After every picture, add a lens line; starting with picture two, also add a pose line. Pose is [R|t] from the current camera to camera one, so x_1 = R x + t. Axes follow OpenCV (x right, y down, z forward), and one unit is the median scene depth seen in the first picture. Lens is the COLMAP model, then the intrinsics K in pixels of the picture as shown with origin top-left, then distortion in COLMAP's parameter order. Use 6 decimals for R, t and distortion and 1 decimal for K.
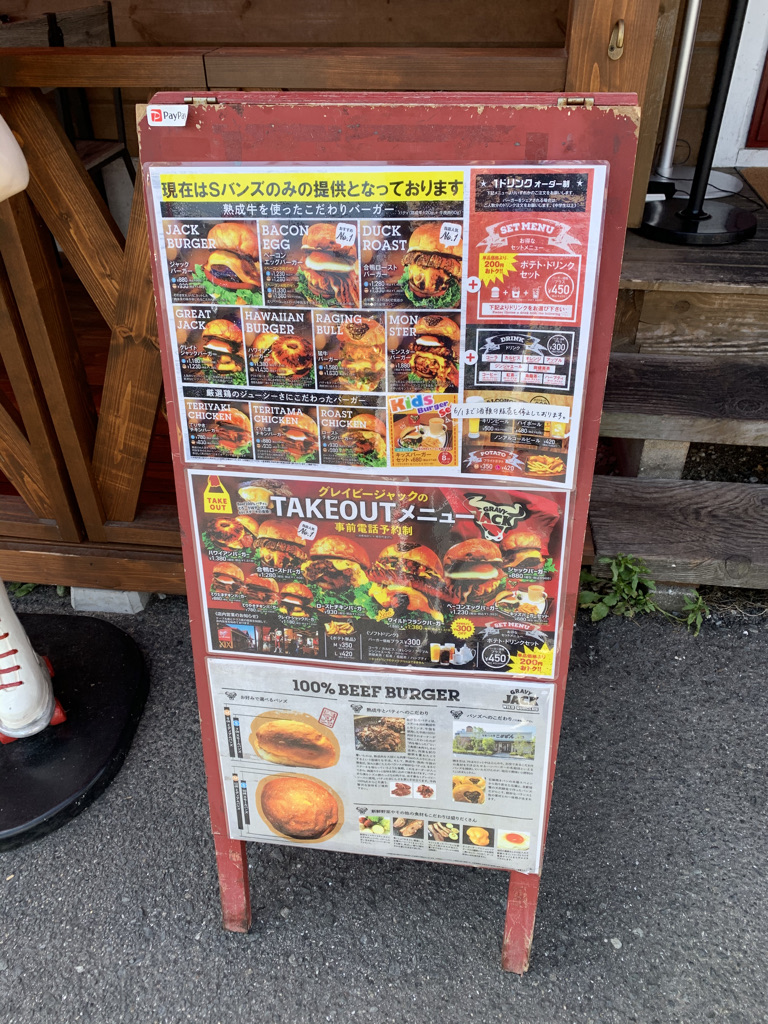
lens RADIAL K [[785.4, 0, 384.1], [0, 785.4, 511.5], [0, 0, 1]] dist [0.002362, 0.001234]
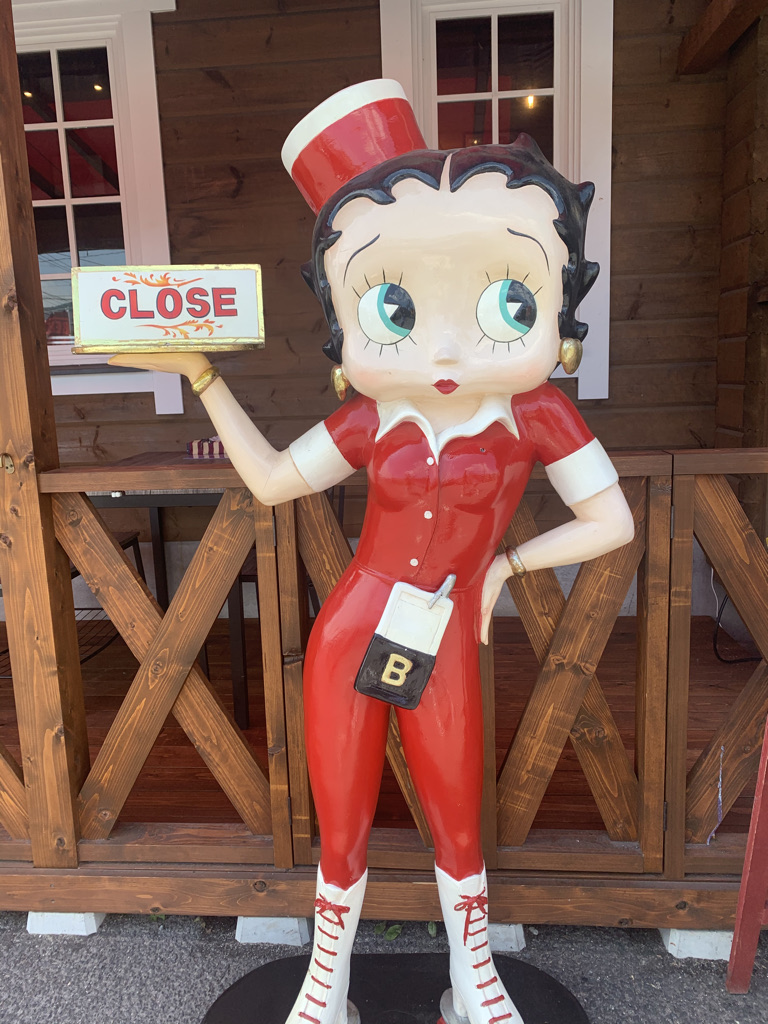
lens RADIAL K [[785.4, 0, 383.7], [0, 785.4, 512.2], [0, 0, 1]] dist [0.002362, 0.001234]
pose [[0.998965, -0.031585, 0.032732, -0.580480], [0.042829, 0.895484, -0.443028, 0.077905], [-0.015317, 0.443971, 0.895910, -0.138007]]
